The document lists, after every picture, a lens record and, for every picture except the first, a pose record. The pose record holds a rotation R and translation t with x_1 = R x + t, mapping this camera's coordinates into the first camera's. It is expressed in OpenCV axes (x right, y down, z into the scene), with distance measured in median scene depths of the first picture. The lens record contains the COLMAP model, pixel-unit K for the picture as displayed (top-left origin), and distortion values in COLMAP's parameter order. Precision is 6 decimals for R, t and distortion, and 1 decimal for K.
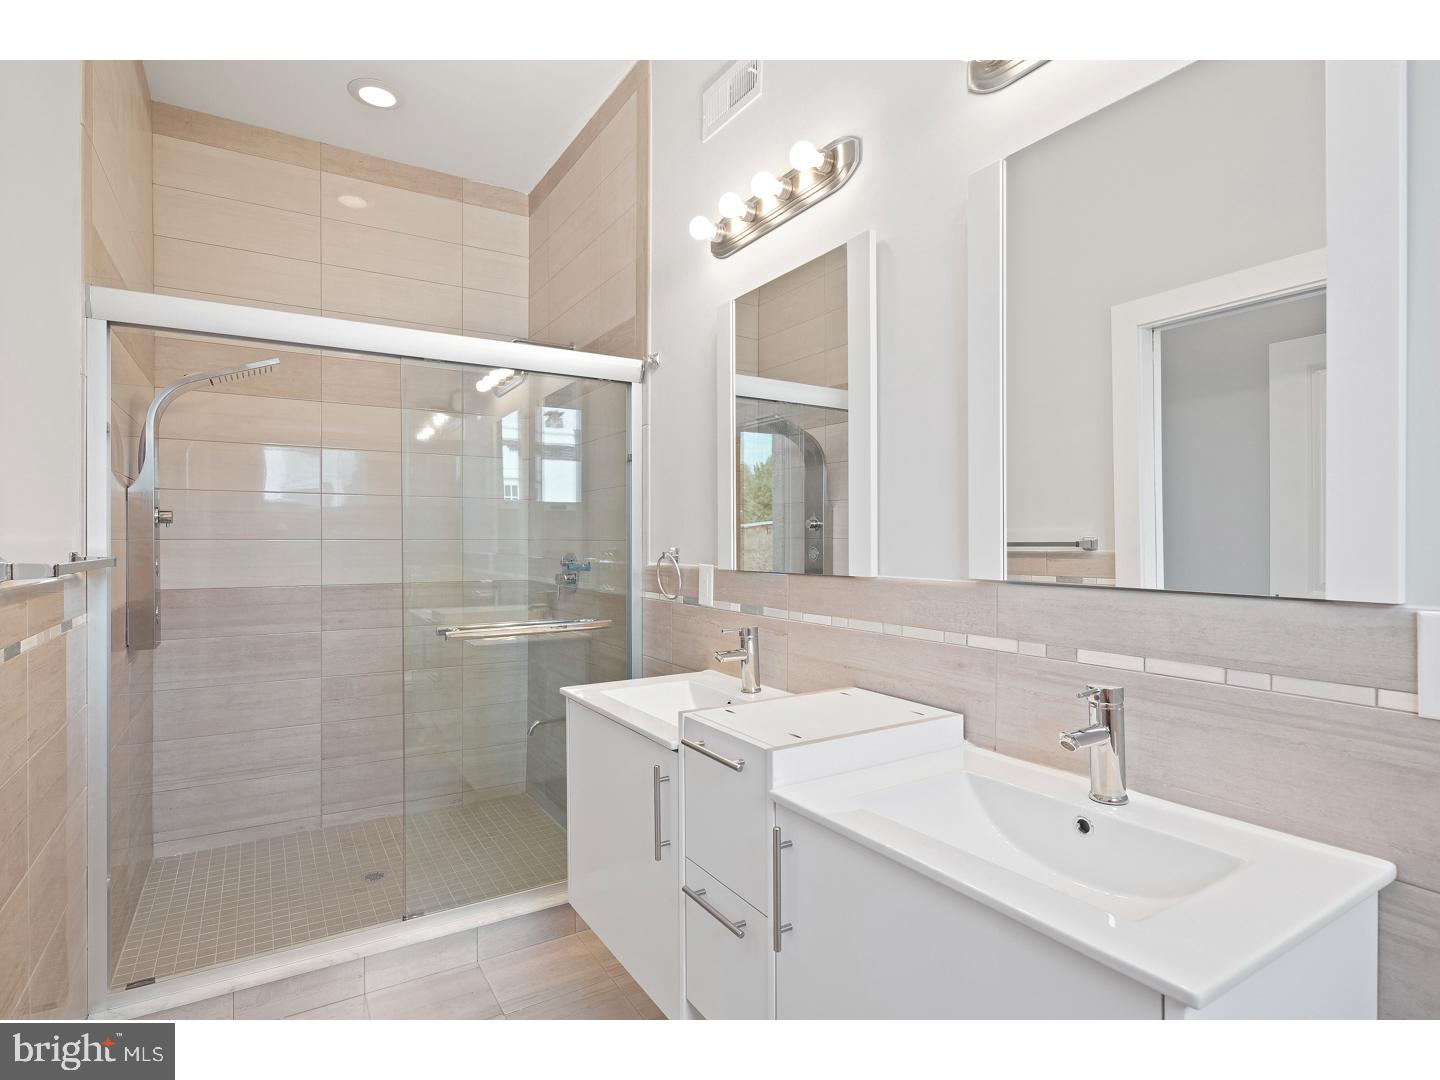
lens RADIAL K [[718.9, 0, 728.7], [0, 718.9, 529.3], [0, 0, 1]] dist [0.003348, 0.000331]
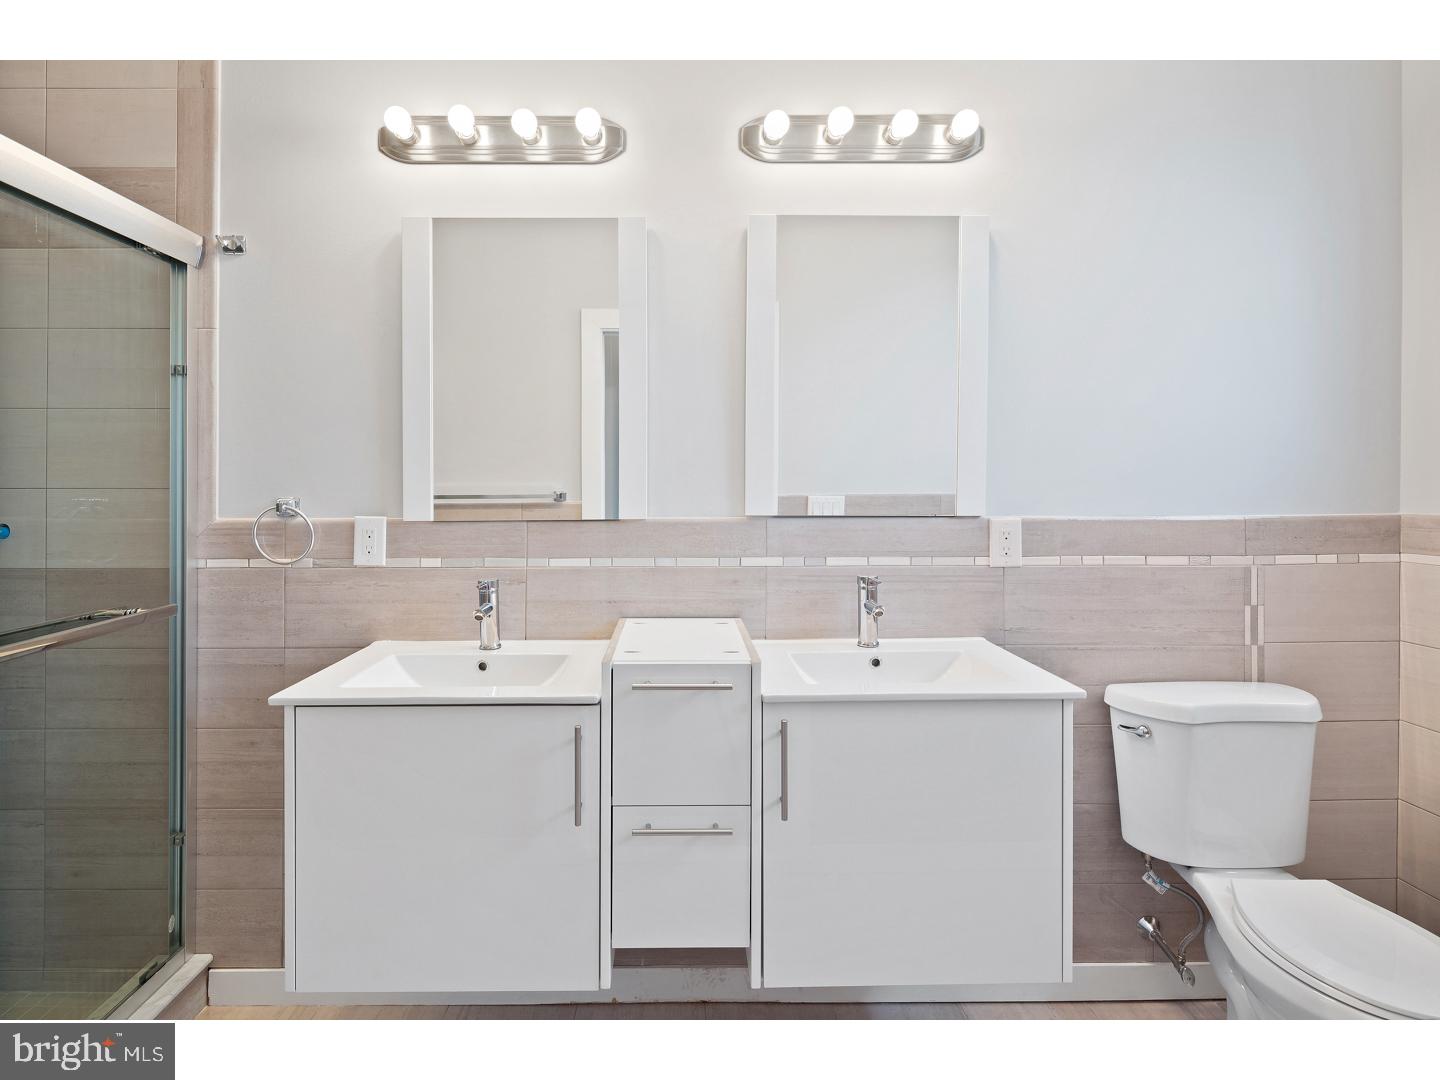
lens RADIAL K [[663.5, 0, 717.0], [0, 663.5, 490.7], [0, 0, 1]] dist [-0.001027, -0.000134]
pose [[0.532482, 0.005570, 0.846423, -0.664330], [-0.010455, 0.999945, -0.000003, 0.020763], [-0.846377, -0.008848, 0.532511, 0.350586]]
